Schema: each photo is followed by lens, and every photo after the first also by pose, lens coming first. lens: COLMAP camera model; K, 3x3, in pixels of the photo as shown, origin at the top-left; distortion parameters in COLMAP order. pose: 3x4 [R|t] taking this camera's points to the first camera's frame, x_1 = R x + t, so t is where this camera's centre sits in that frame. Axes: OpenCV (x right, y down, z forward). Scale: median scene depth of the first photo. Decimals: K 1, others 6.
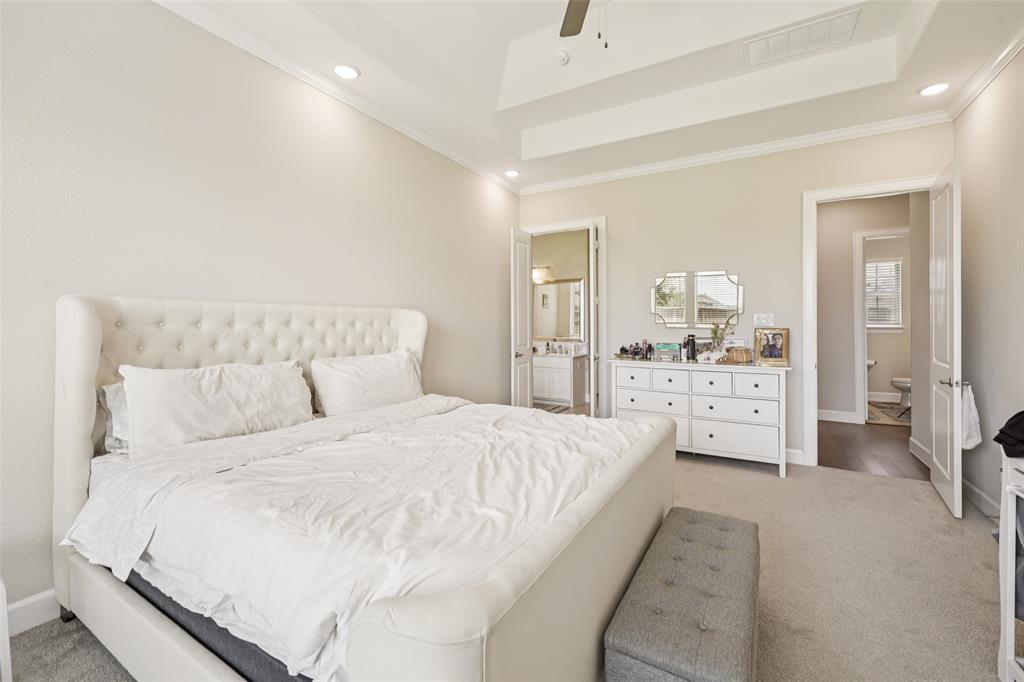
lens RADIAL K [[422.8, 0, 512.3], [0, 422.8, 324.9], [0, 0, 1]] dist [0.011428, -0.000138]
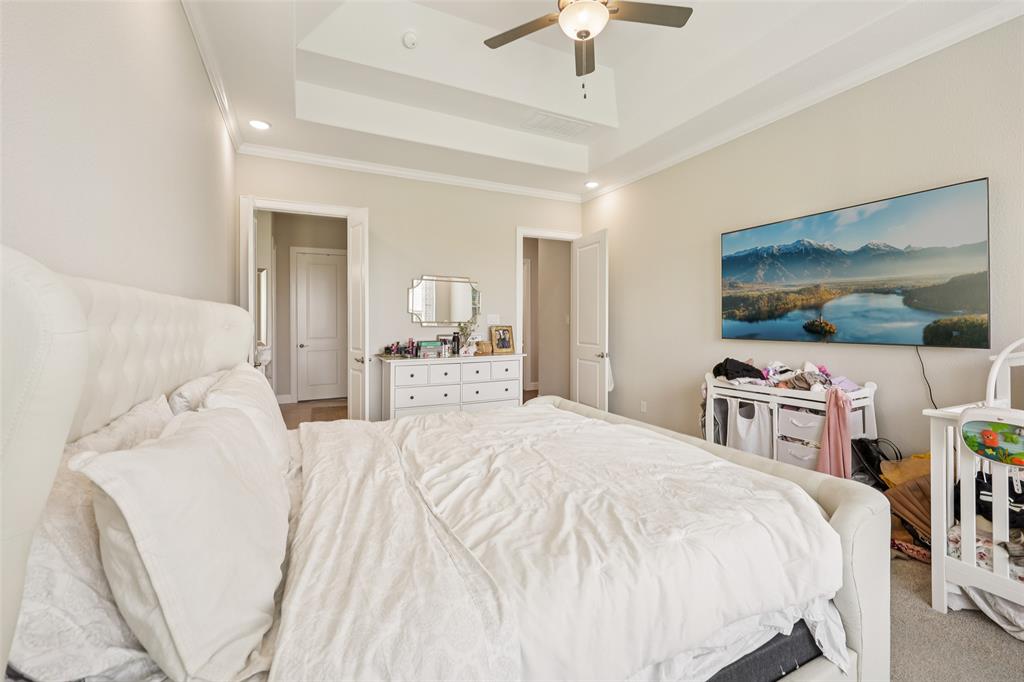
lens RADIAL K [[422.8, 0, 512.3], [0, 422.8, 324.9], [0, 0, 1]] dist [0.011428, -0.000138]
pose [[0.559114, -0.007504, 0.829057, -0.438176], [0.007250, 0.999965, 0.004161, -0.000068], [-0.829059, 0.003684, 0.559149, 0.231673]]
